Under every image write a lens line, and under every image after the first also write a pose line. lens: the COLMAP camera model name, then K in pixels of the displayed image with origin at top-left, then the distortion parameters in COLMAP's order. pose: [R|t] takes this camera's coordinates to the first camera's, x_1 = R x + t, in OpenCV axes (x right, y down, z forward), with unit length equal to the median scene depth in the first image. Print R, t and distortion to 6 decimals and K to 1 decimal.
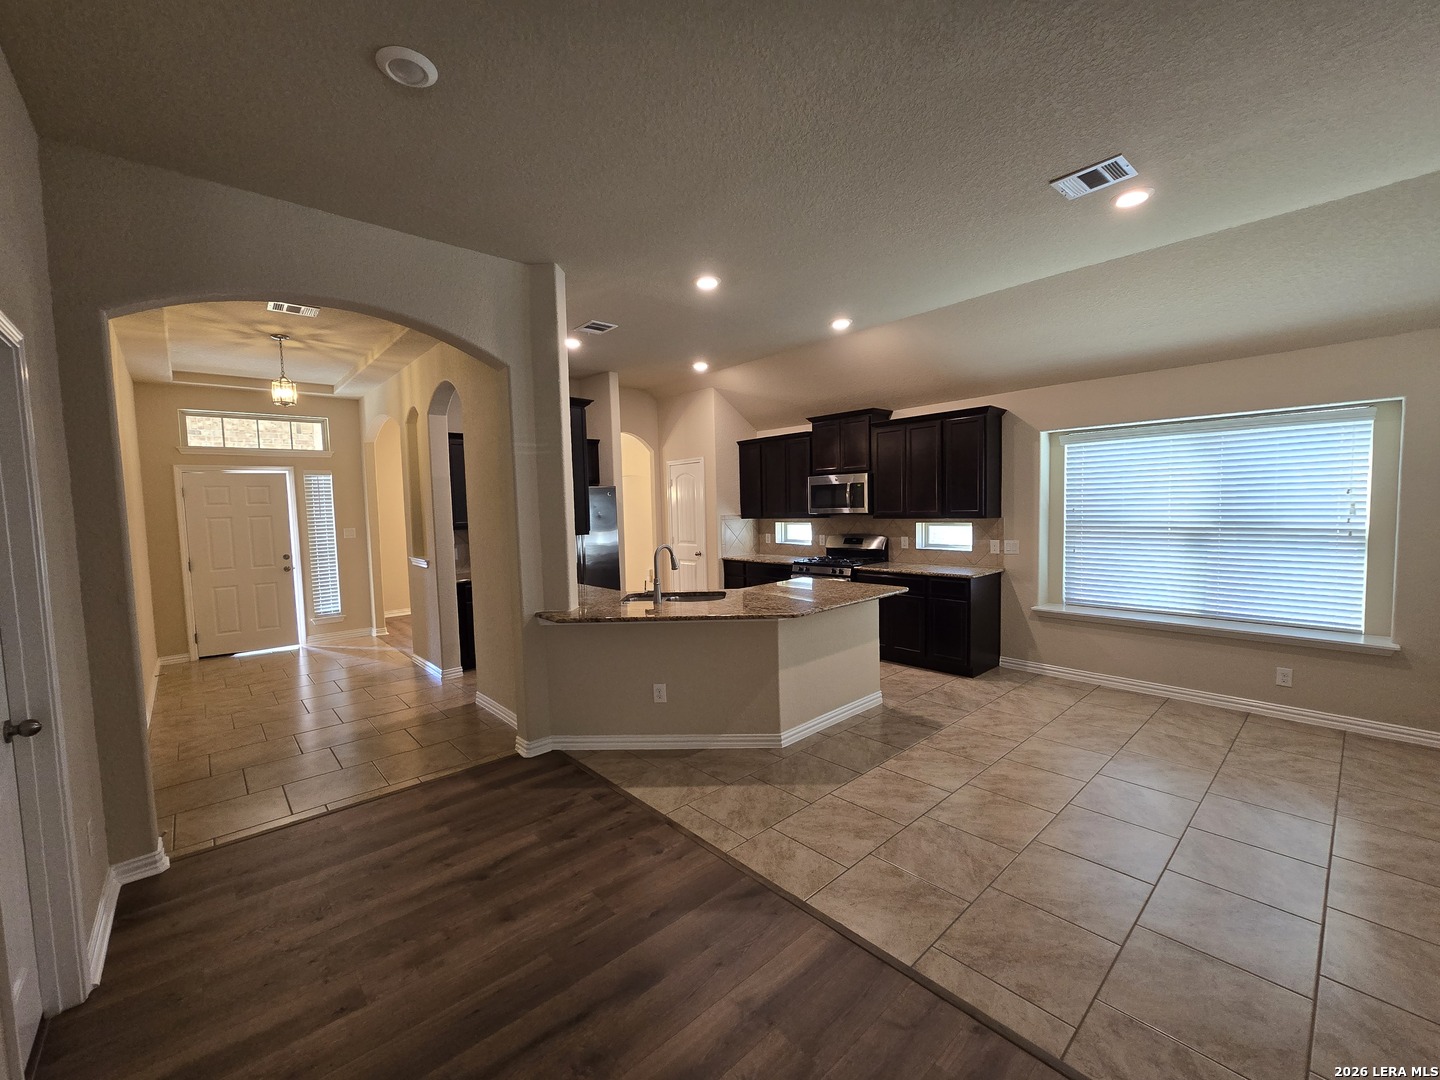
lens RADIAL K [[590.3, 0, 724.6], [0, 590.3, 543.6], [0, 0, 1]] dist [-0.007846, 0.001717]
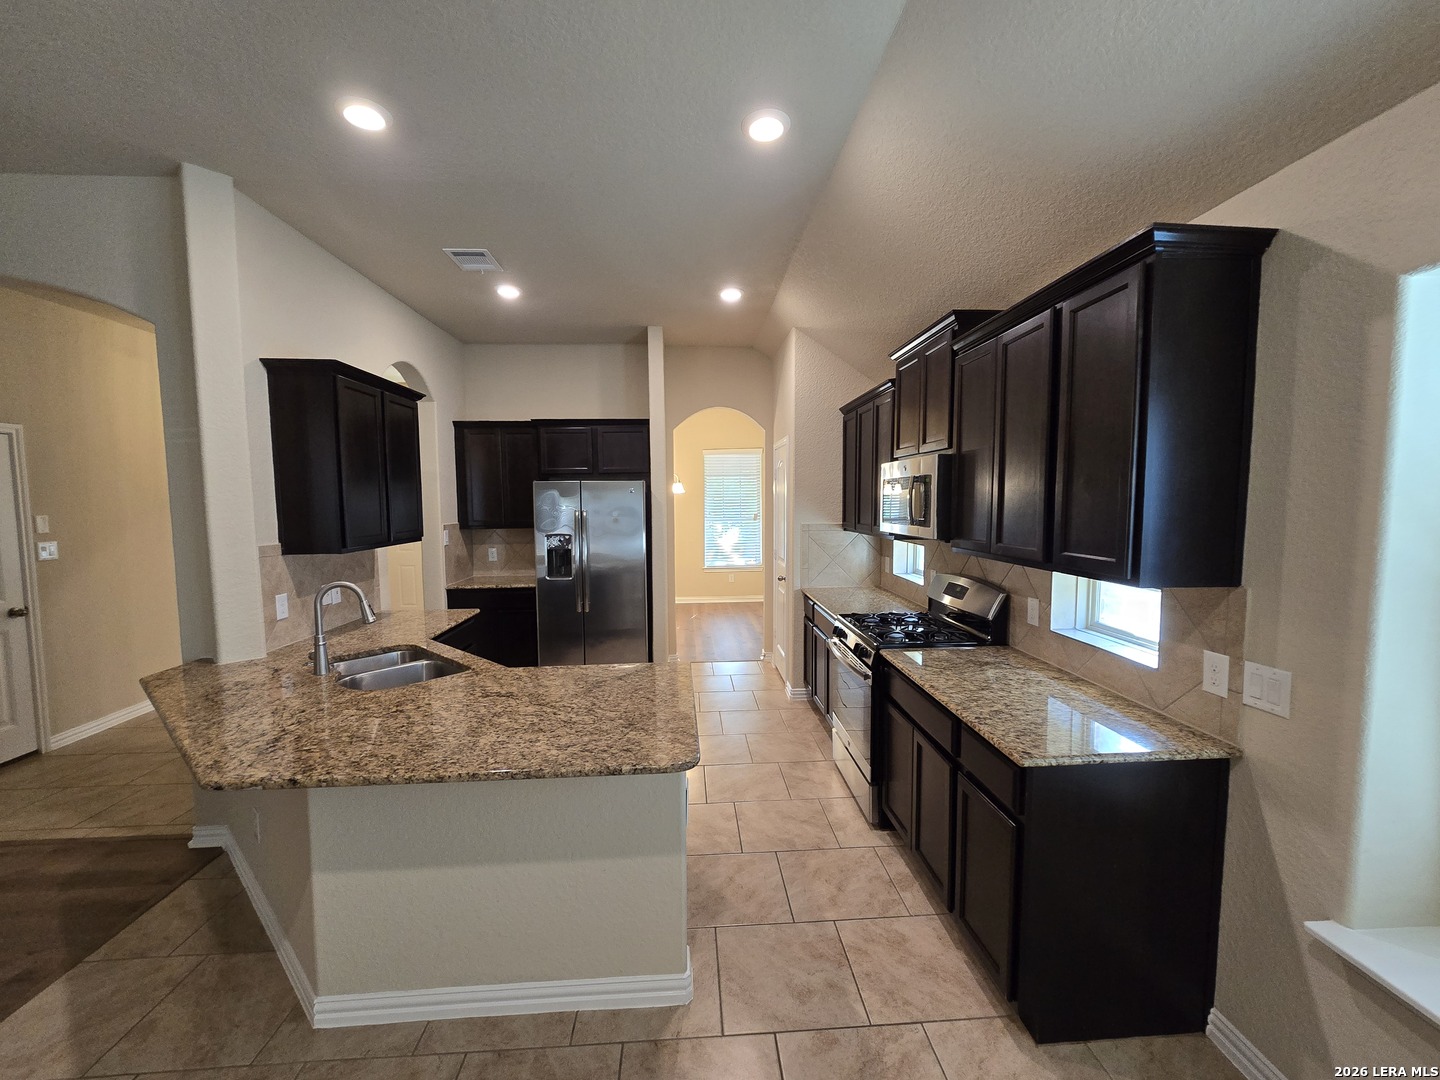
lens RADIAL K [[590.3, 0, 721.7], [0, 590.3, 543.9], [0, 0, 1]] dist [-0.007846, 0.001717]
pose [[0.781534, 0.068766, -0.620061, 0.459771], [-0.055473, 0.997630, 0.040720, -0.066180], [0.621391, 0.002572, 0.783496, 0.602663]]
